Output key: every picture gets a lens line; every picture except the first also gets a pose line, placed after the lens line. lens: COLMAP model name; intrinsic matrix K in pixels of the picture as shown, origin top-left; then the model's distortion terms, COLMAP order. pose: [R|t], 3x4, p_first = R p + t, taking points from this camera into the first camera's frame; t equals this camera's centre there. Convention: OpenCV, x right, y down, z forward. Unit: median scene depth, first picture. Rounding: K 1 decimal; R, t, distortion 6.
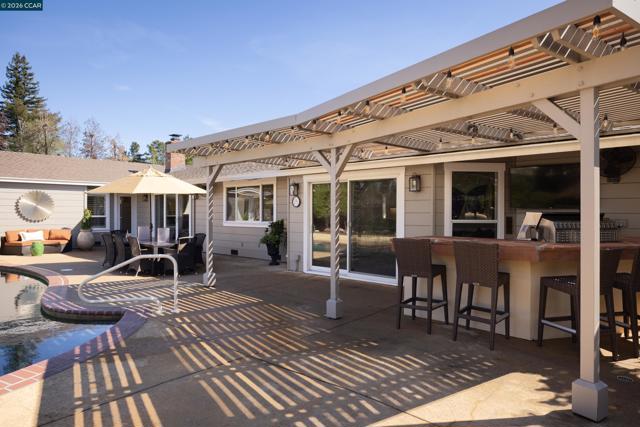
lens RADIAL K [[393.5, 0, 319.8], [0, 393.5, 212.7], [0, 0, 1]] dist [0.017565, -0.000710]
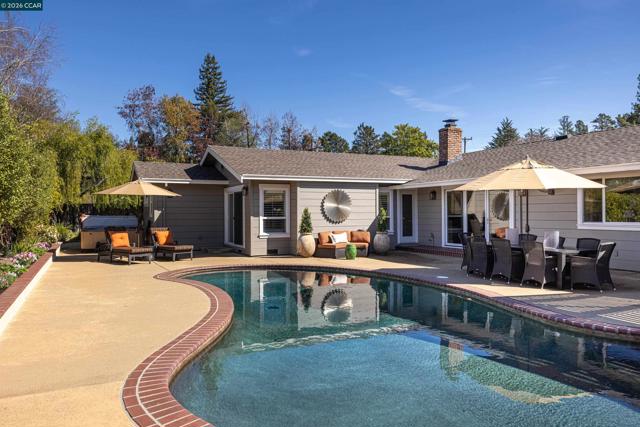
lens RADIAL K [[475.9, 0, 317.0], [0, 475.9, 213.4], [0, 0, 1]] dist [0.001112, 0.002958]
pose [[0.930290, -0.004338, -0.366798, -0.355186], [0.004995, 0.999987, 0.000841, -0.000496], [0.366790, -0.002615, 0.930300, -0.066898]]
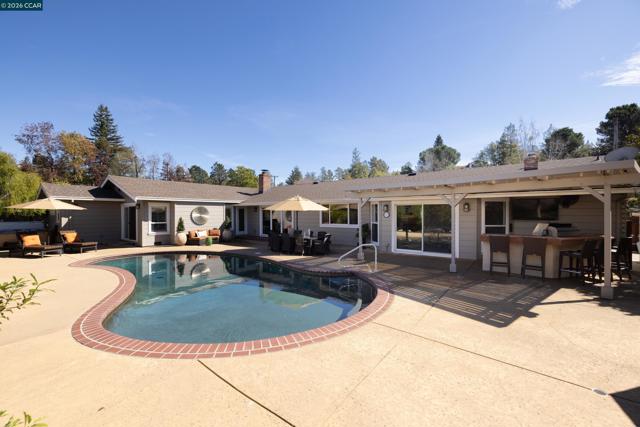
lens RADIAL K [[265.6, 0, 319.5], [0, 265.6, 213.7], [0, 0, 1]] dist [0.008094, -0.001116]
pose [[0.996091, -0.003592, 0.088256, -0.326157], [0.003589, 0.999994, 0.000191, -0.022649], [-0.088256, 0.000127, 0.996098, -0.154006]]
